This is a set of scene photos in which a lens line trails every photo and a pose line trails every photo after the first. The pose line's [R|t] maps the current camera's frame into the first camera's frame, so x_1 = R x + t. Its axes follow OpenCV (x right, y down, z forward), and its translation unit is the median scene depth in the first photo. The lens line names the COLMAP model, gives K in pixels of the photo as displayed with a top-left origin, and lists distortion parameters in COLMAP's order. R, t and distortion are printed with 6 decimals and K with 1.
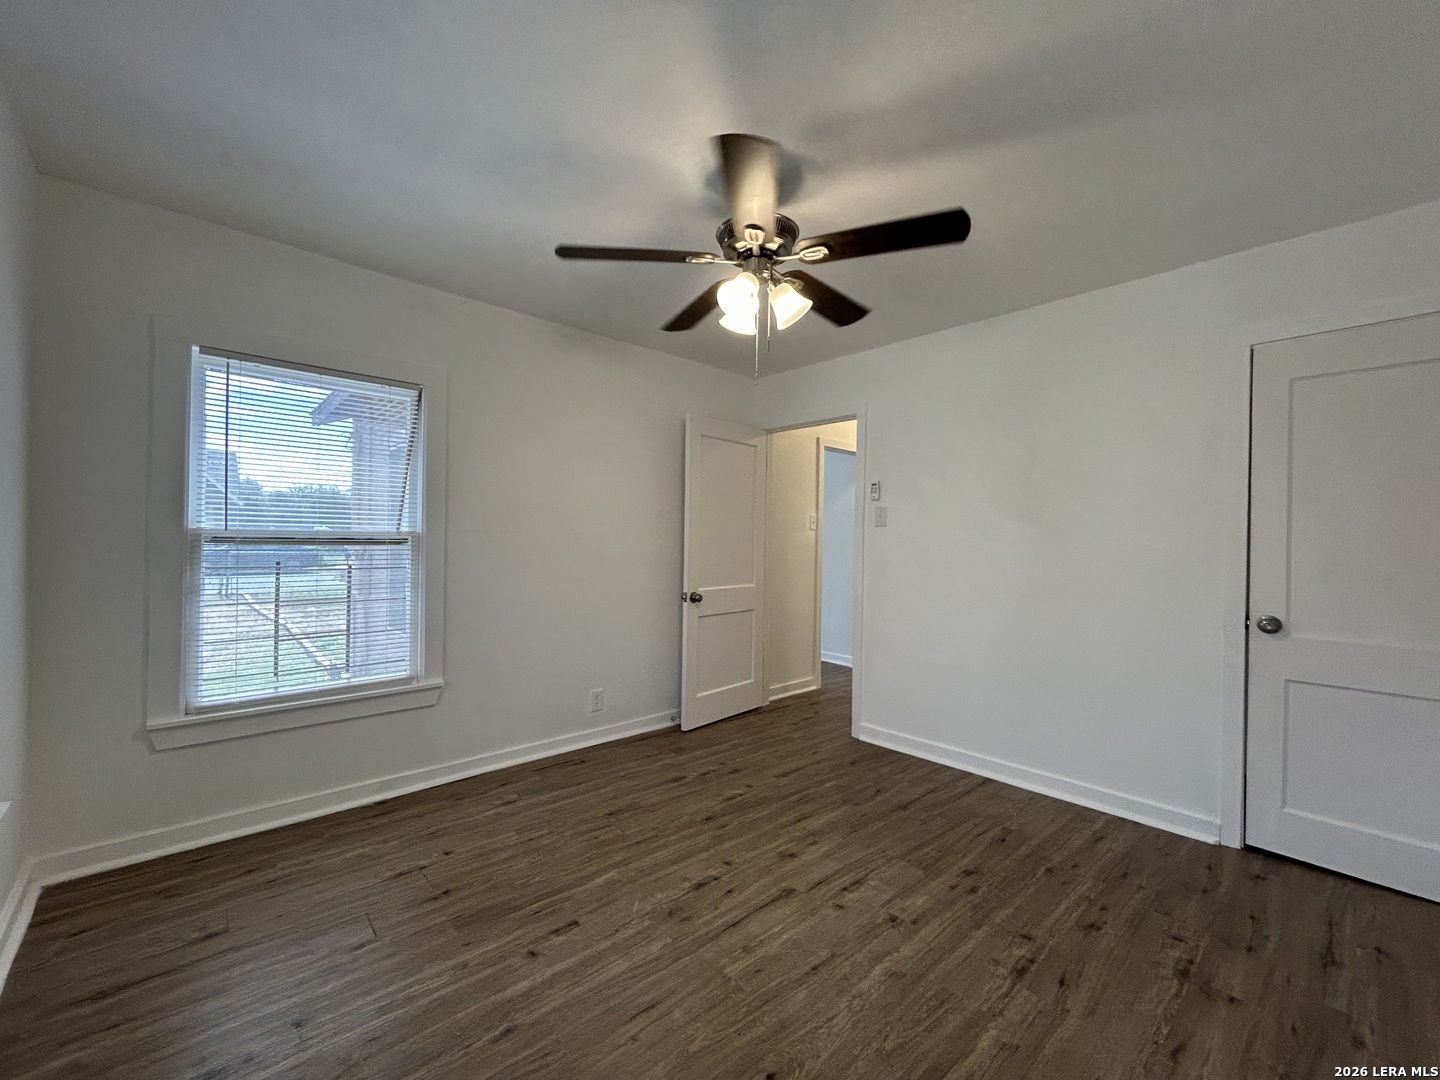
lens RADIAL K [[590.0, 0, 718.9], [0, 590.0, 538.5], [0, 0, 1]] dist [-0.000289, 0.003048]
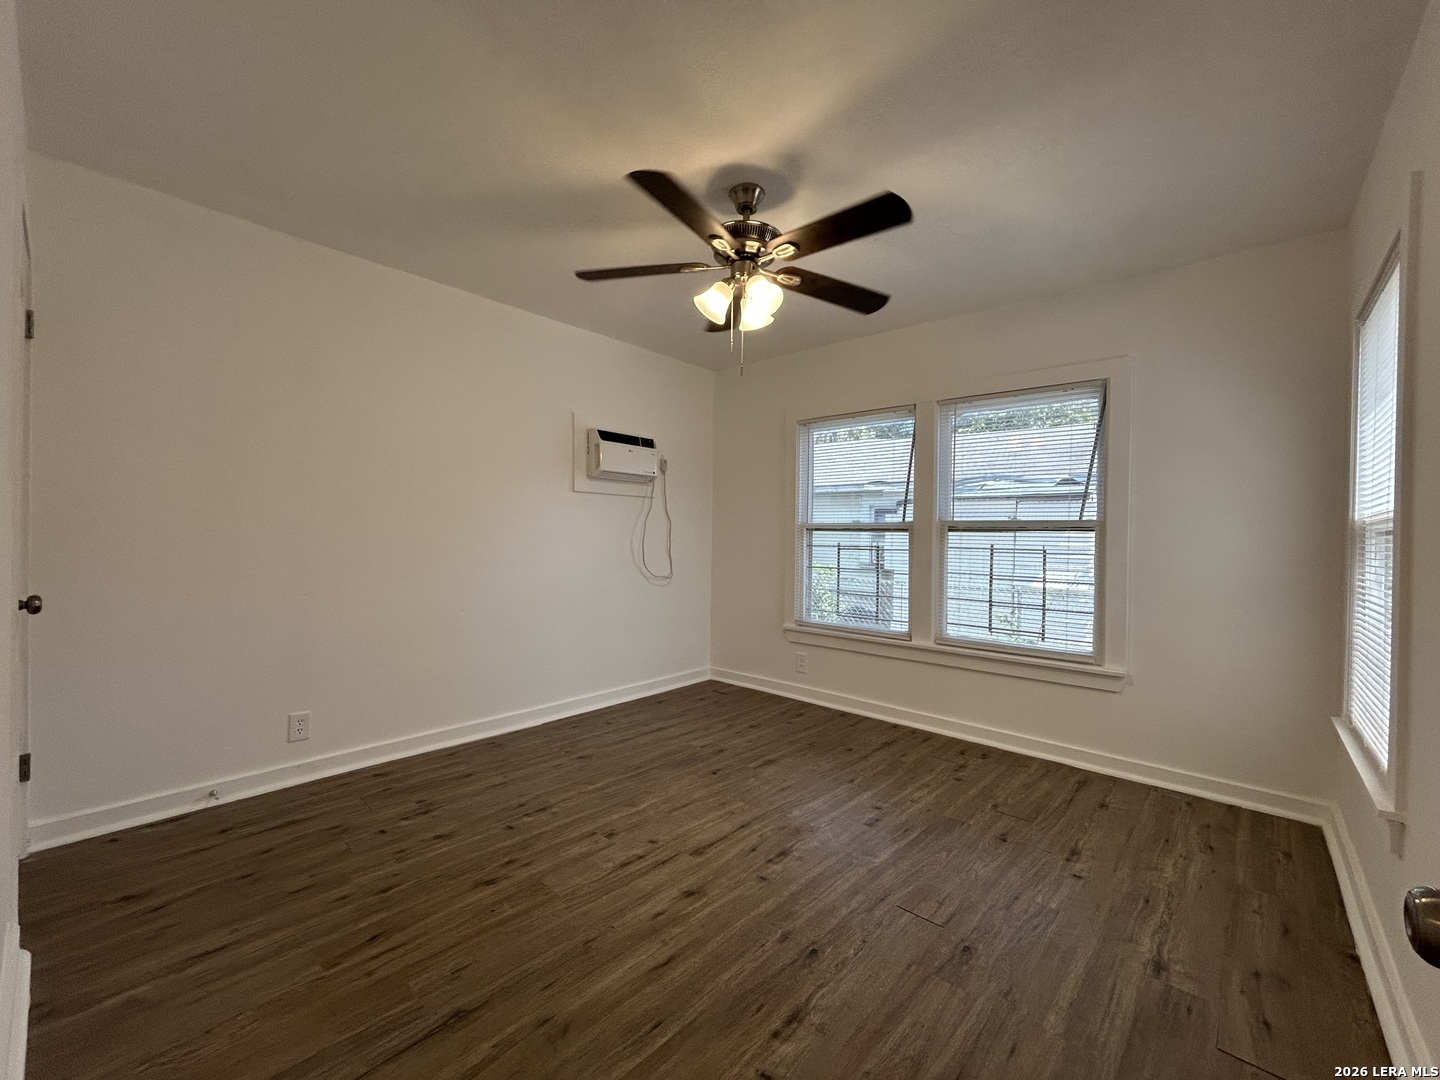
lens RADIAL K [[590.0, 0, 723.9], [0, 590.0, 542.7], [0, 0, 1]] dist [-0.000289, 0.003048]
pose [[-0.993866, -0.029530, -0.106578, 0.190185], [-0.030246, 0.999529, 0.005103, 0.045674], [0.106377, 0.008296, -0.994291, 1.954376]]
